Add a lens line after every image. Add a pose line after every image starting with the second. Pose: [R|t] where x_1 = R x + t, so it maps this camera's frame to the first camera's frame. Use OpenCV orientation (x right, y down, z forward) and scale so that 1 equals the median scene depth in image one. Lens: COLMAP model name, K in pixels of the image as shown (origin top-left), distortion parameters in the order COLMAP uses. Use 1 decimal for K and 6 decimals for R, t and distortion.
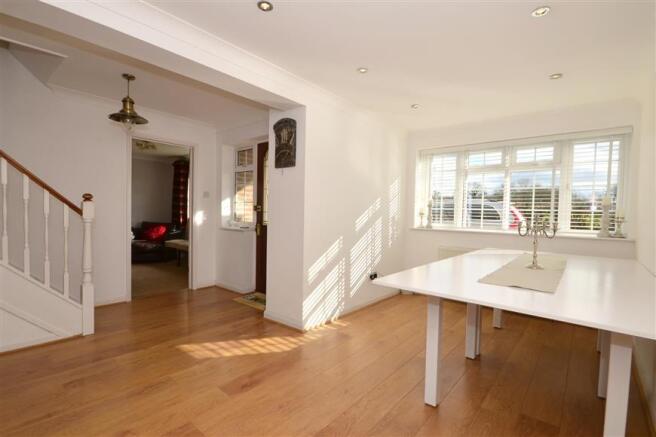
lens RADIAL K [[302.9, 0, 328.0], [0, 302.9, 218.5], [0, 0, 1]] dist [-0.000315, -0.000026]
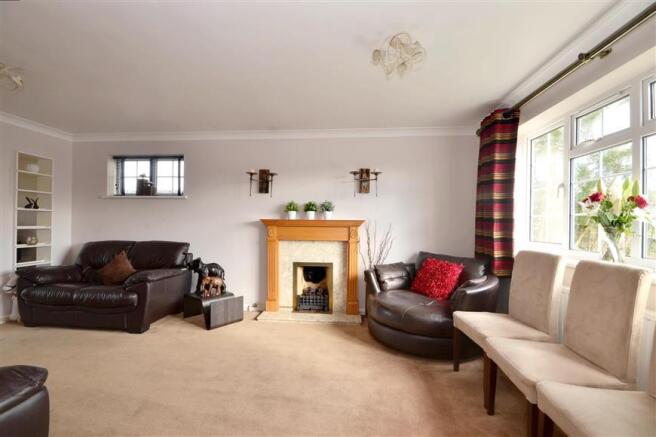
lens RADIAL K [[302.9, 0, 328.0], [0, 302.9, 218.5], [0, 0, 1]] dist [-0.000315, -0.000026]
pose [[0.571255, -0.022544, -0.820463, -0.278246], [-0.017609, 0.999056, -0.039712, -0.023557], [0.820584, 0.037134, 0.570319, 0.577351]]
